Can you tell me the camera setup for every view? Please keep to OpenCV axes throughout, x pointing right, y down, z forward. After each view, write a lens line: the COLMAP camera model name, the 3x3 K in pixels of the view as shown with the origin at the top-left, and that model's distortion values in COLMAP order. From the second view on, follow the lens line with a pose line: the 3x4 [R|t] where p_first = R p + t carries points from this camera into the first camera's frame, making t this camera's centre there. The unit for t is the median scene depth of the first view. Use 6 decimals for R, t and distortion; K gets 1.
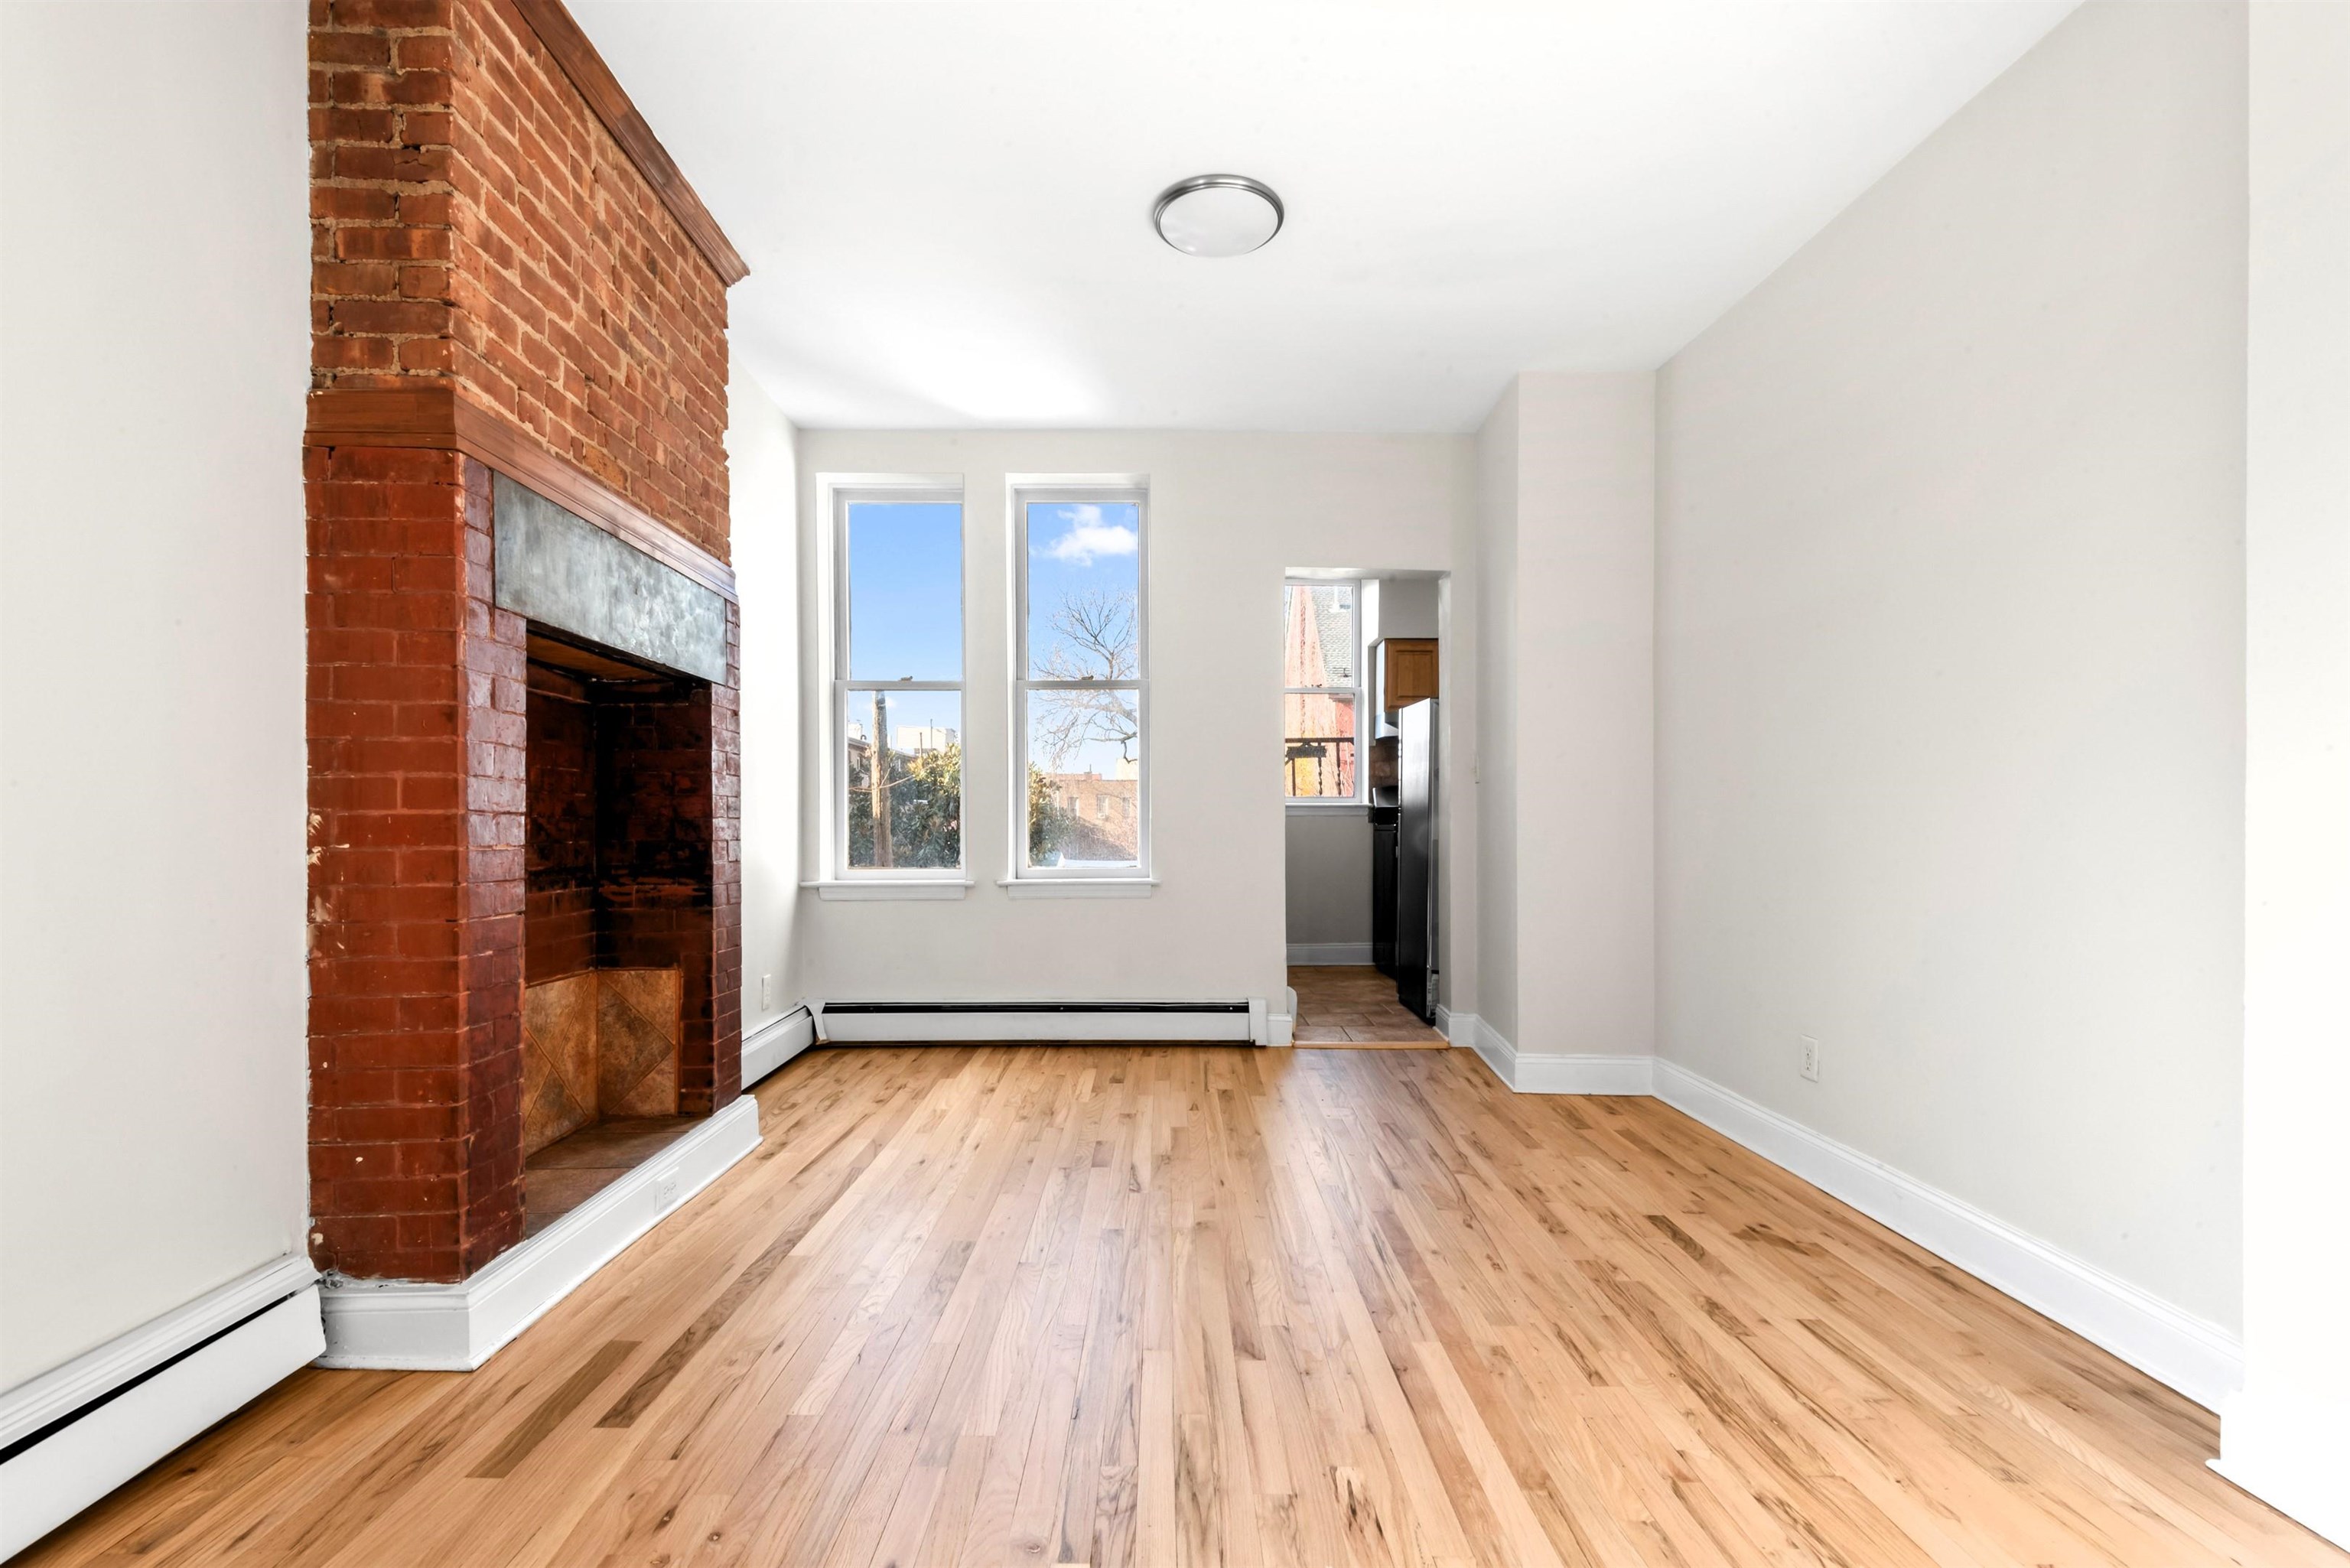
lens RADIAL K [[1082.9, 0, 1177.3], [0, 1082.9, 838.4], [0, 0, 1]] dist [0.039046, -0.021499]
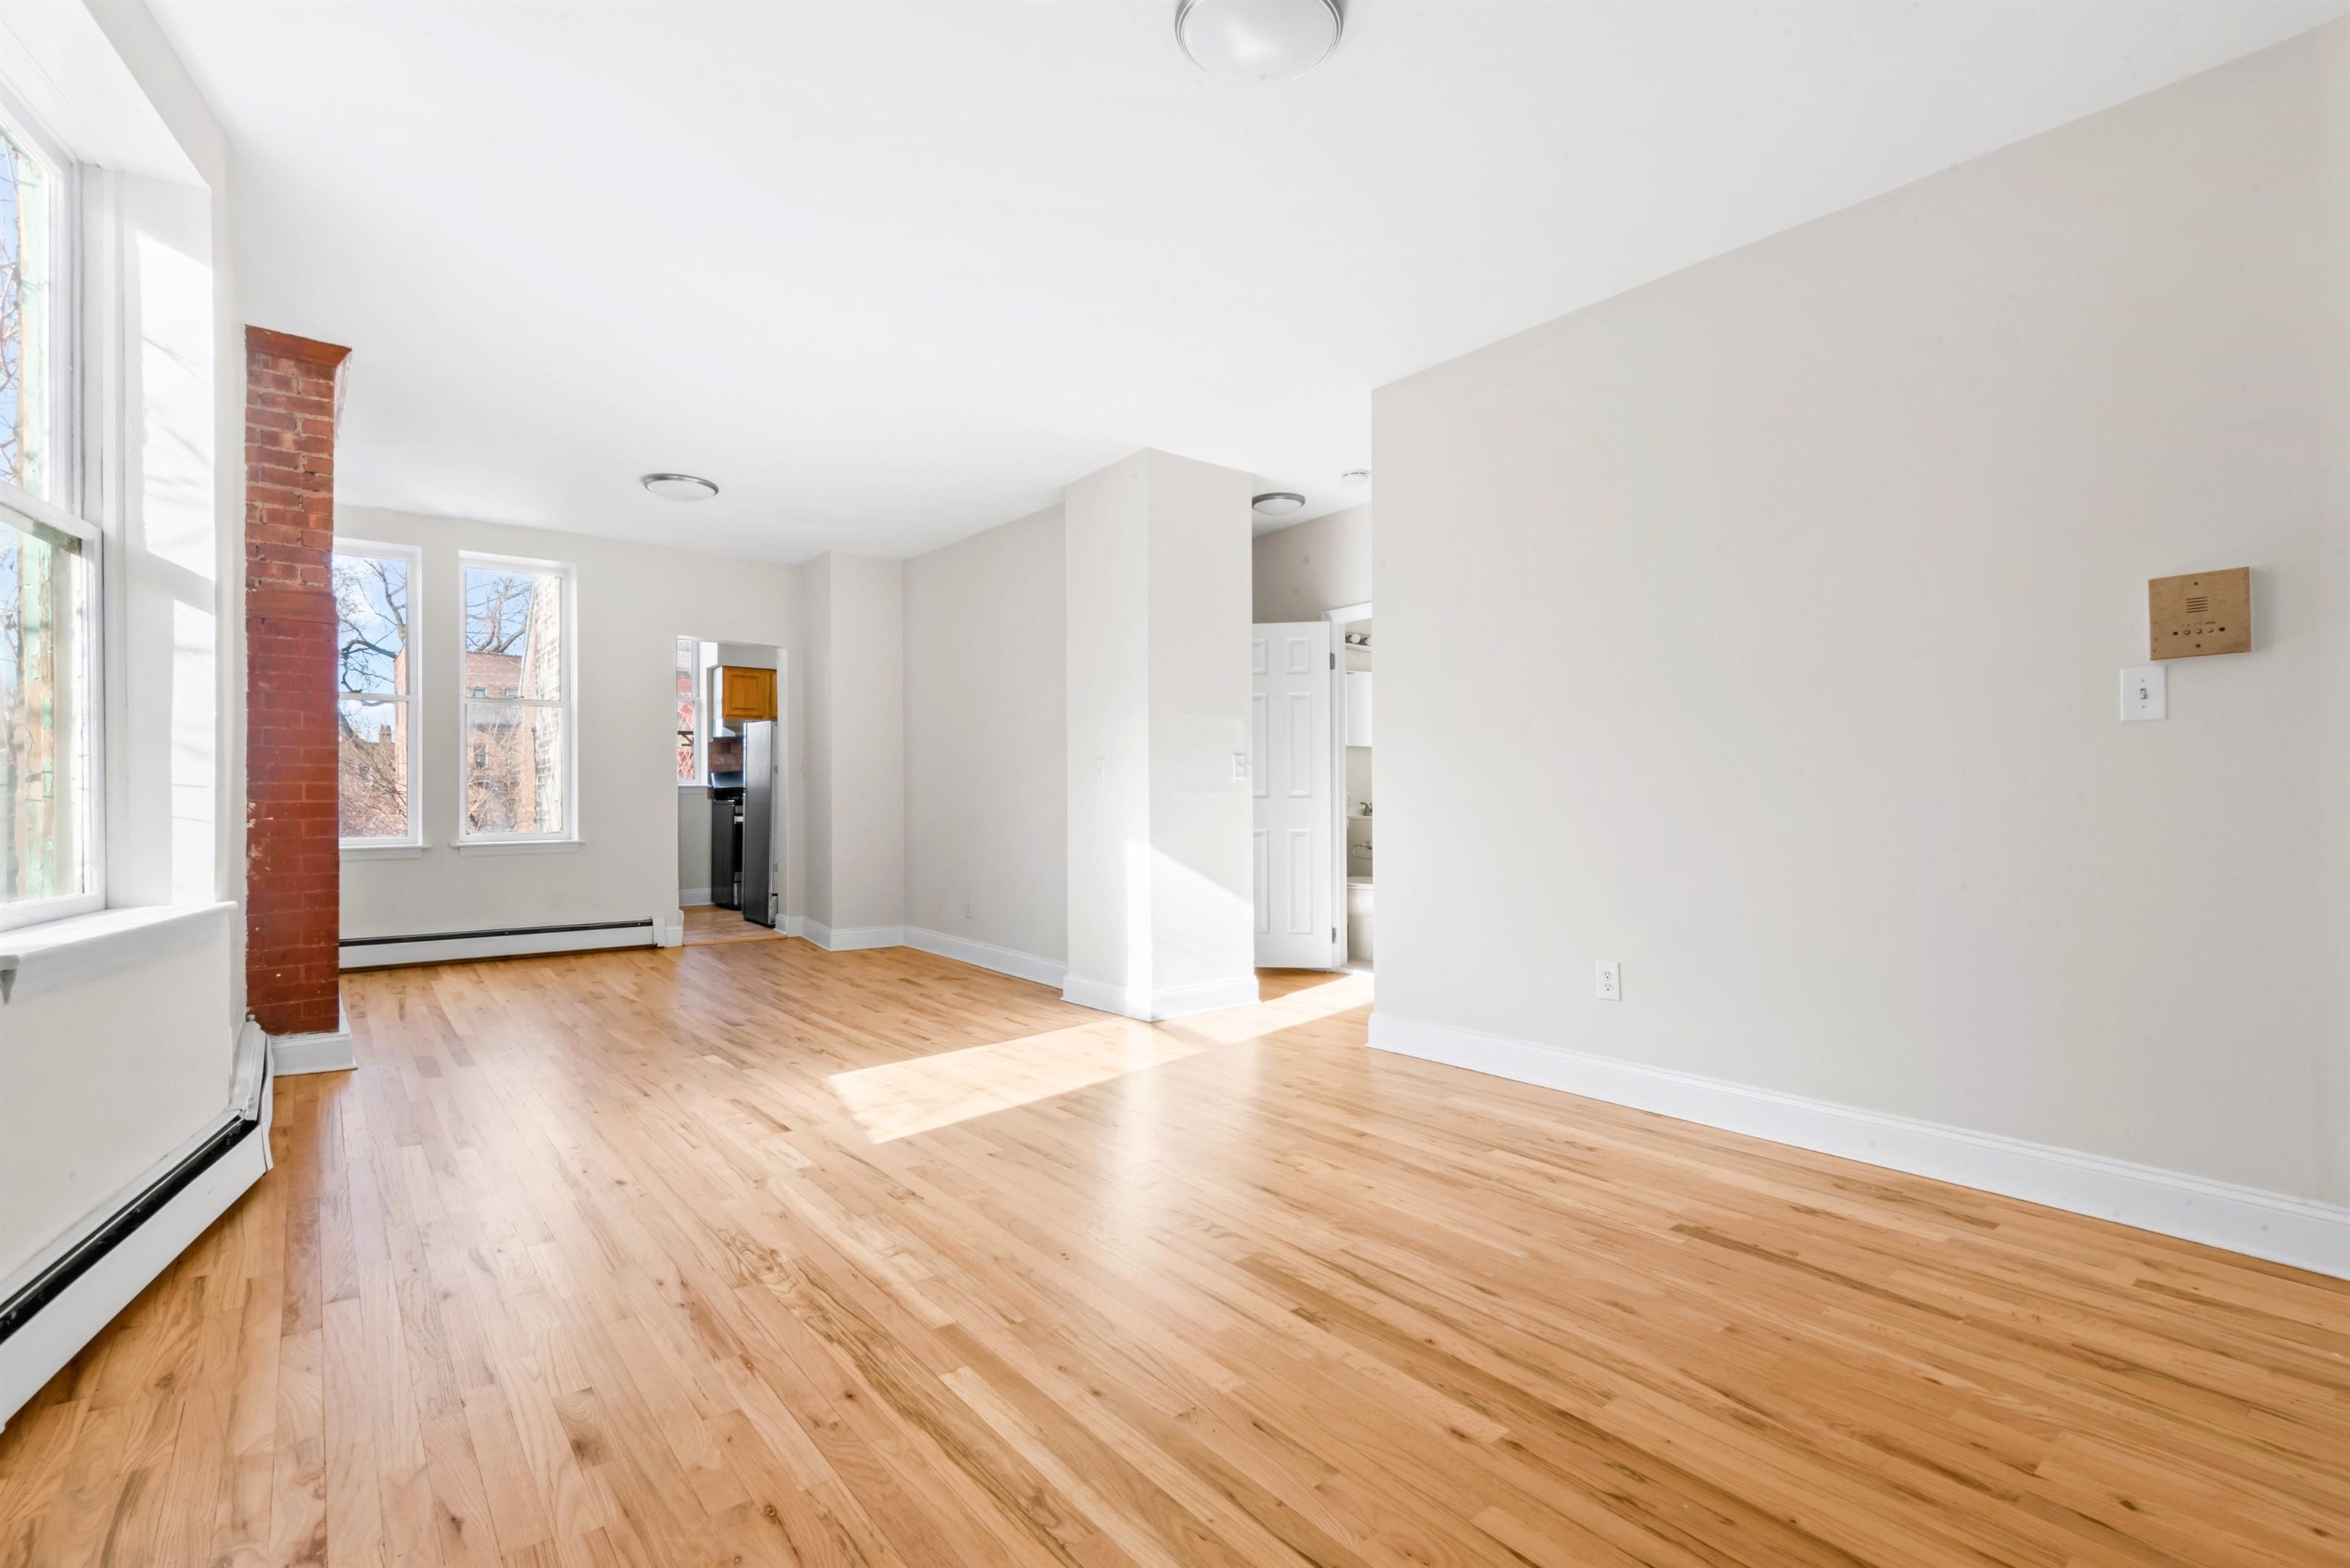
lens RADIAL K [[1086.2, 0, 1180.1], [0, 1086.2, 775.9], [0, 0, 1]] dist [0.033926, -0.022077]
pose [[0.796172, 0.009625, 0.604993, -0.635339], [0.009253, 0.999563, -0.028079, 0.000950], [-0.604999, 0.027954, 0.795735, -1.552450]]
